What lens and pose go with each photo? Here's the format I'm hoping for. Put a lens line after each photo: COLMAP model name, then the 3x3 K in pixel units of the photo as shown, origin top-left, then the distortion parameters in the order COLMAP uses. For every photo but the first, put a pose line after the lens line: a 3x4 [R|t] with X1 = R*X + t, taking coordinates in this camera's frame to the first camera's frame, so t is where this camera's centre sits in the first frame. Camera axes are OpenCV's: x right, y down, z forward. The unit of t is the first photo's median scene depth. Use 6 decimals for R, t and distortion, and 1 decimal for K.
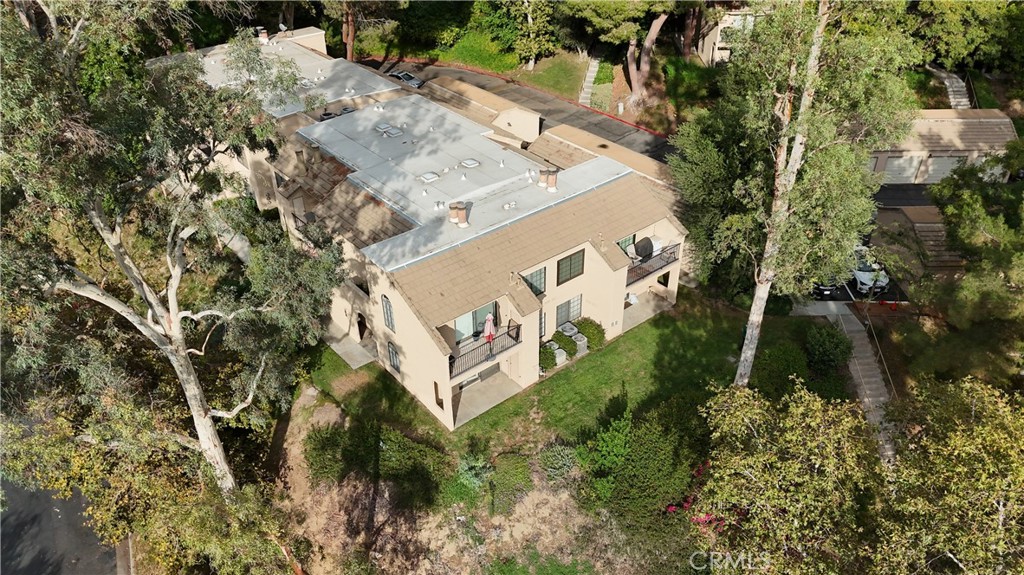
lens RADIAL K [[741.9, 0, 512.0], [0, 741.9, 287.5], [0, 0, 1]] dist [0.063956, -0.082897]
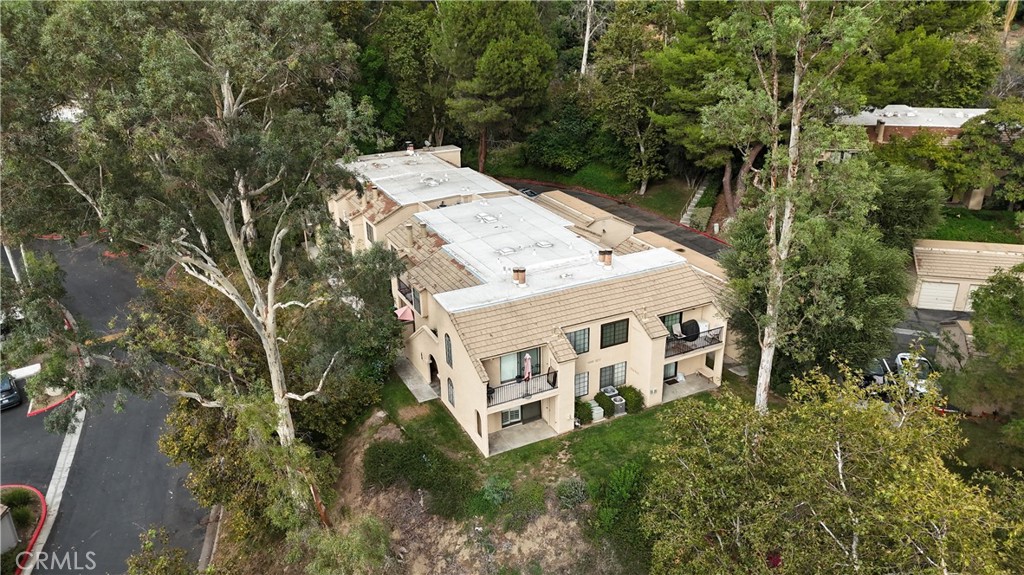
lens RADIAL K [[741.9, 0, 512.0], [0, 741.9, 287.5], [0, 0, 1]] dist [0.063956, -0.082897]
pose [[0.974666, 0.084613, -0.207043, 0.155291], [-0.122914, 0.976002, -0.179755, 0.126875], [0.186865, 0.200649, 0.961676, -0.126561]]
